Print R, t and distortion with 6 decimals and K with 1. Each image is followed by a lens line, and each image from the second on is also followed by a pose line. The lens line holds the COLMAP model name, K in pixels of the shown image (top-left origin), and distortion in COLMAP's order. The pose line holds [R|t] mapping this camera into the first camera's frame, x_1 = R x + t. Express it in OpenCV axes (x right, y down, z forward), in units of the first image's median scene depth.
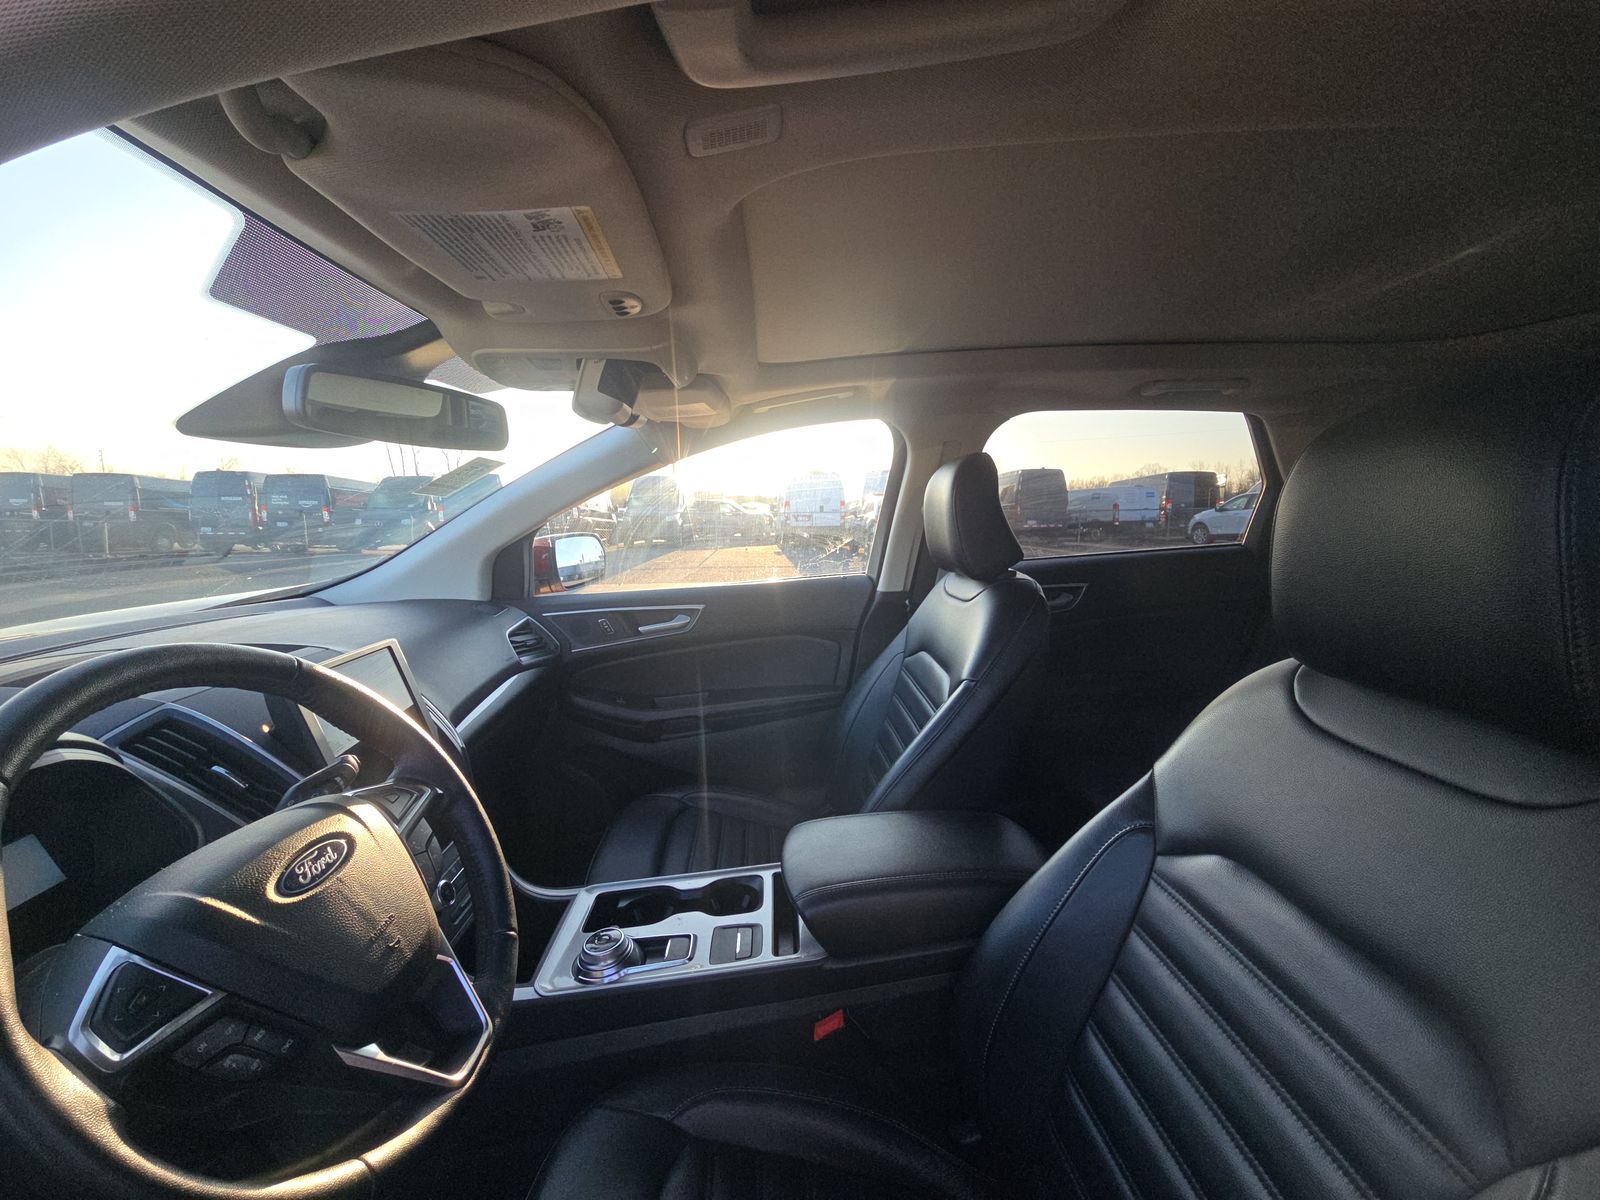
lens RADIAL K [[649.3, 0, 807.1], [0, 649.3, 601.1], [0, 0, 1]] dist [0.003462, -0.000461]
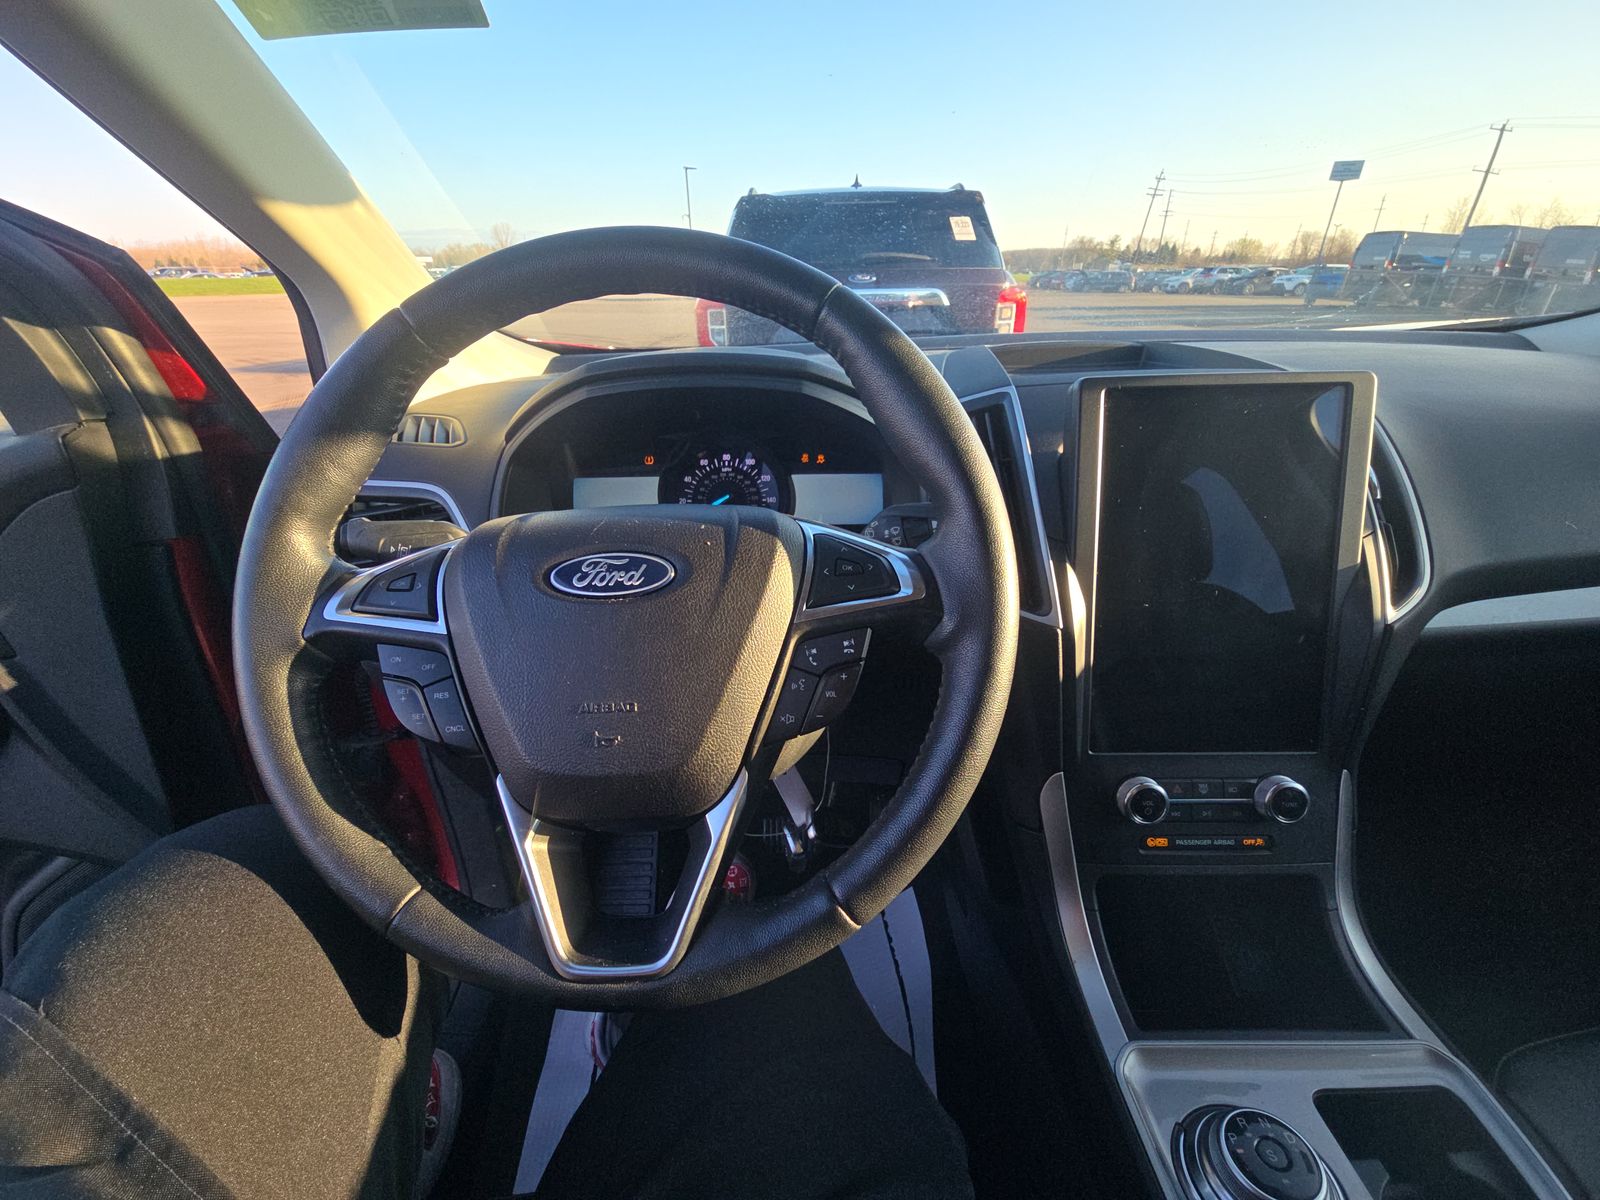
lens RADIAL K [[649.3, 0, 807.1], [0, 649.3, 601.1], [0, 0, 1]] dist [0.003462, -0.000461]
pose [[-0.071442, 0.425992, -0.901902, -0.055538], [-0.113646, 0.894847, 0.431663, 0.047046], [0.990949, 0.133336, -0.015517, 0.578307]]
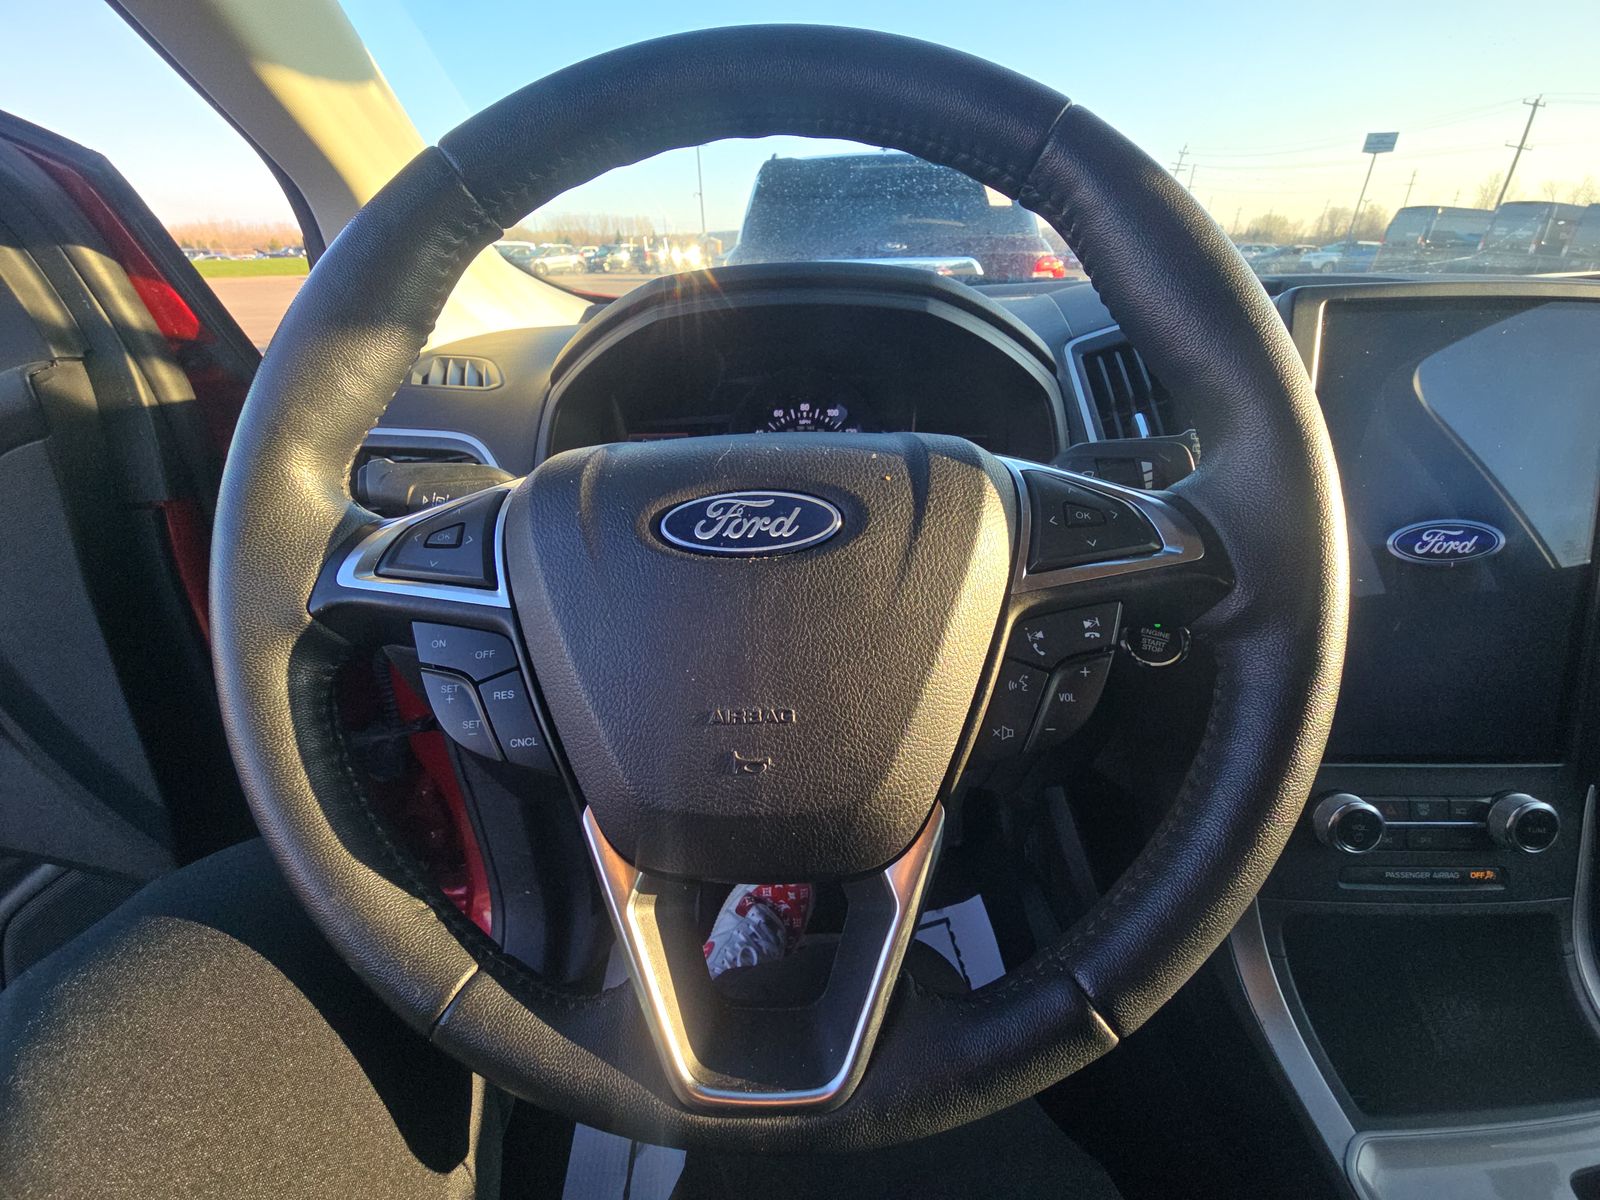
lens RADIAL K [[639.4, 0, 800.0], [0, 639.4, 600.0], [0, 0, 1]] dist [0.008902, -0.005286]
pose [[-0.086846, 0.444289, -0.891664, -0.142631], [-0.111105, 0.885143, 0.451860, 0.110451], [0.990007, 0.138311, -0.027508, 0.499297]]
